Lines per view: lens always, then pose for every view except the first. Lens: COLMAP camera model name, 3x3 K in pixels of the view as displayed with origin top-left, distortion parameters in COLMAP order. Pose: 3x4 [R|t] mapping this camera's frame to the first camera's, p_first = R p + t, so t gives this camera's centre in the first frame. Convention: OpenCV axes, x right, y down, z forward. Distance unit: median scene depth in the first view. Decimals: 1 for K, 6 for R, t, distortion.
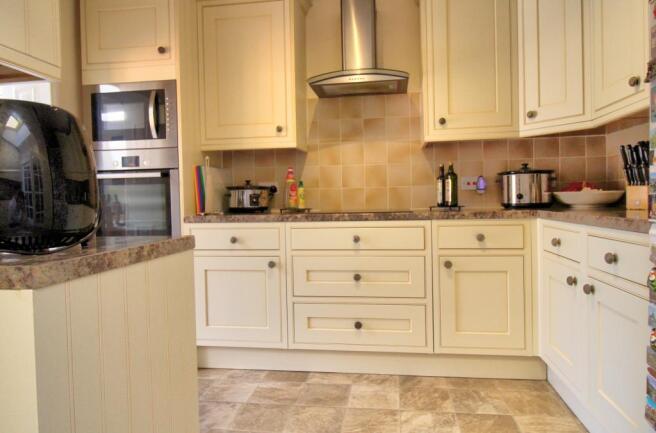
lens RADIAL K [[420.4, 0, 322.1], [0, 420.4, 206.9], [0, 0, 1]] dist [0.003484, 0.003797]
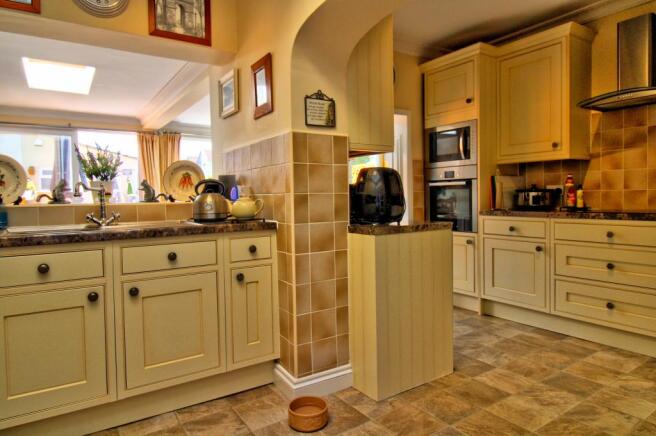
lens RADIAL K [[420.4, 0, 328.5], [0, 420.4, 215.4], [0, 0, 1]] dist [0.003484, 0.003797]
pose [[0.671128, 0.042467, -0.740124, 0.416444], [-0.011610, 0.998838, 0.046783, -0.025020], [0.741250, -0.022804, 0.670841, -0.395369]]
